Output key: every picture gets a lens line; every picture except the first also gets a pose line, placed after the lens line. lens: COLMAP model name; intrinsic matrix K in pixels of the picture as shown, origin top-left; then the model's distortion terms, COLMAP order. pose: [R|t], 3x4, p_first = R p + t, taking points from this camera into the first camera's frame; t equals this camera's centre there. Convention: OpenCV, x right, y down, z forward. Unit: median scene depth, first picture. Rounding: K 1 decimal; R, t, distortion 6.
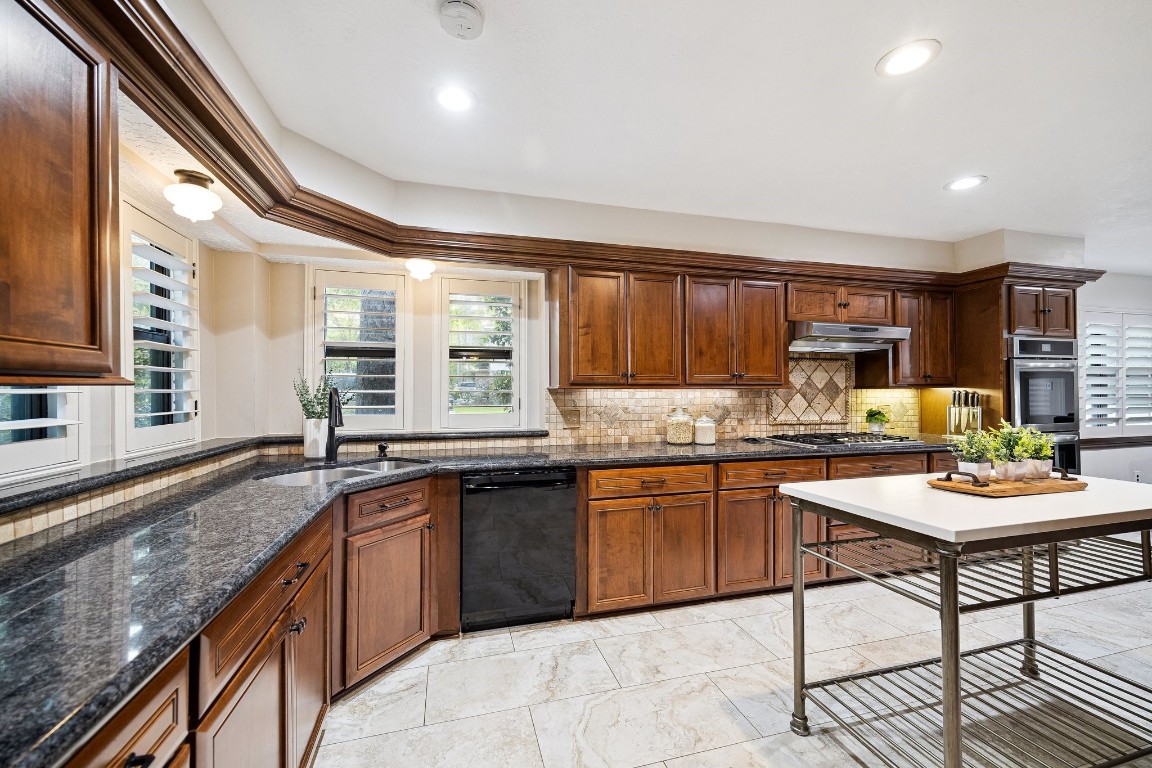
lens RADIAL K [[445.8, 0, 564.0], [0, 445.8, 388.0], [0, 0, 1]] dist [-0.001721, -0.000303]
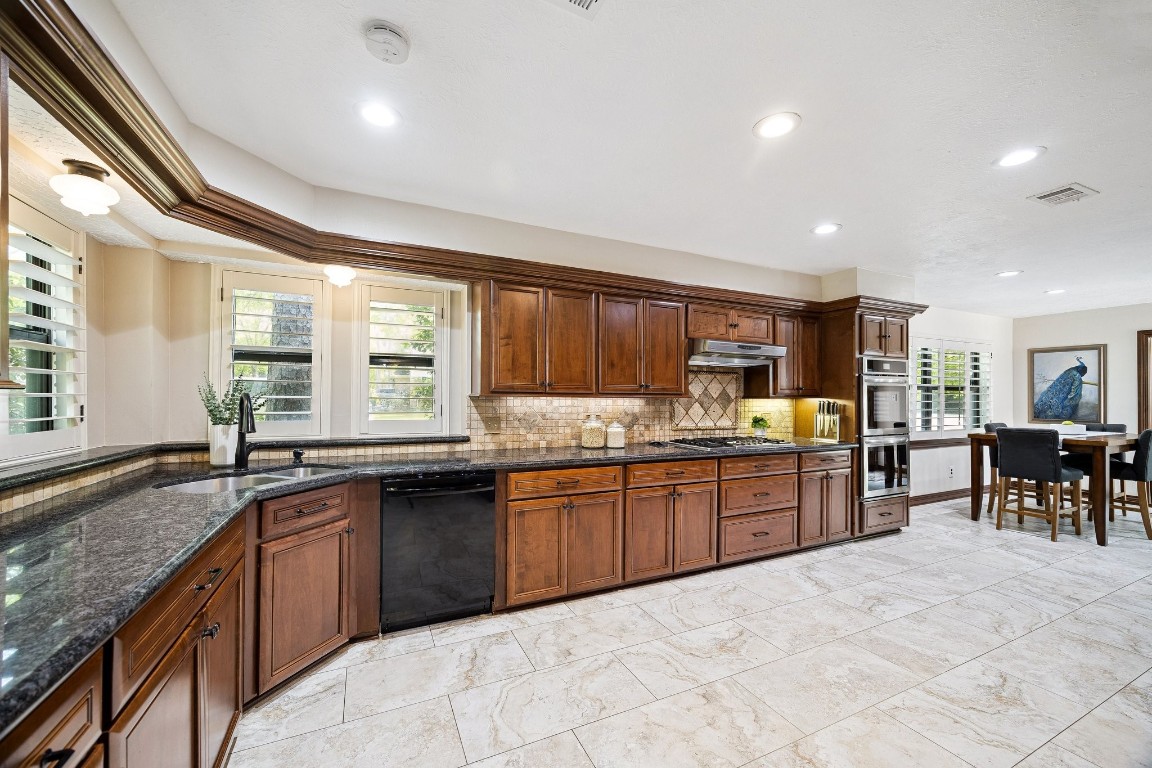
lens RADIAL K [[445.8, 0, 569.0], [0, 445.8, 400.0], [0, 0, 1]] dist [-0.001721, -0.000303]
pose [[0.983687, 0.008176, 0.179701, 0.005966], [-0.010029, 0.999905, 0.009405, -0.001543], [-0.179607, -0.011054, 0.983676, -0.073785]]
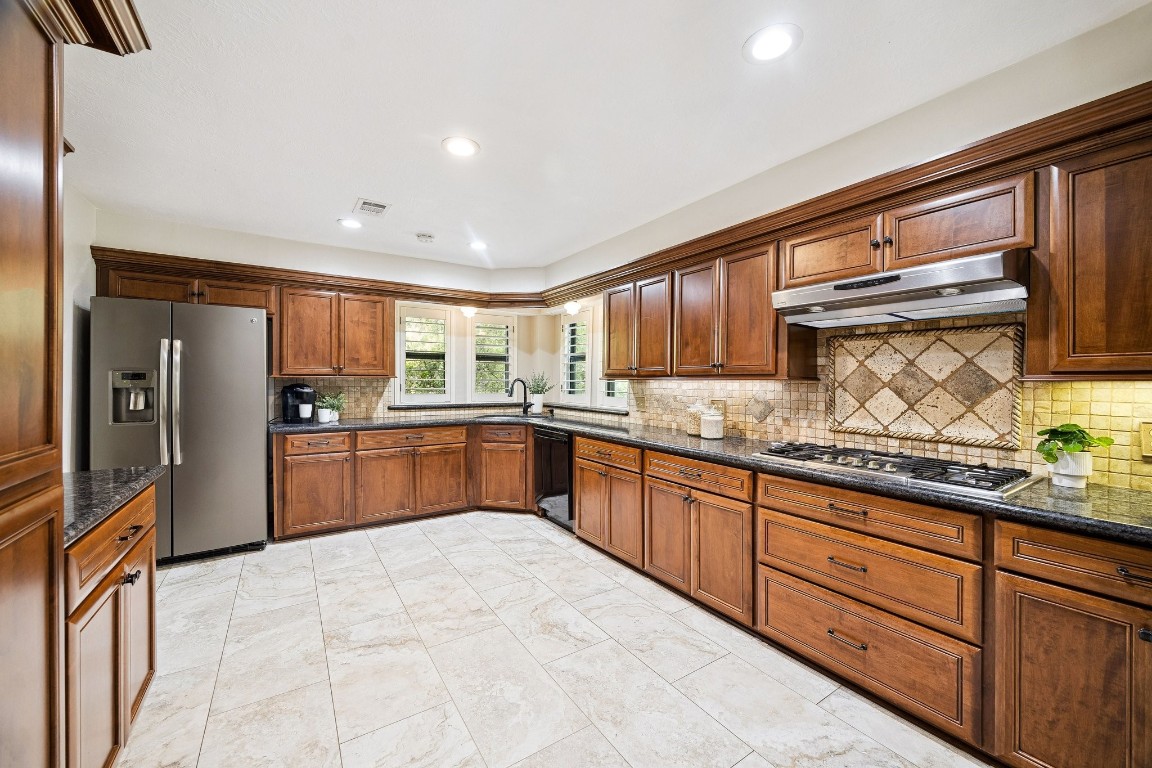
lens RADIAL K [[445.8, 0, 582.8], [0, 445.8, 384.9], [0, 0, 1]] dist [-0.001721, -0.000303]
pose [[0.325412, 0.014075, -0.945468, 1.397600], [0.000055, 0.999889, 0.014904, -0.002898], [0.945572, -0.004902, 0.325375, 0.537795]]
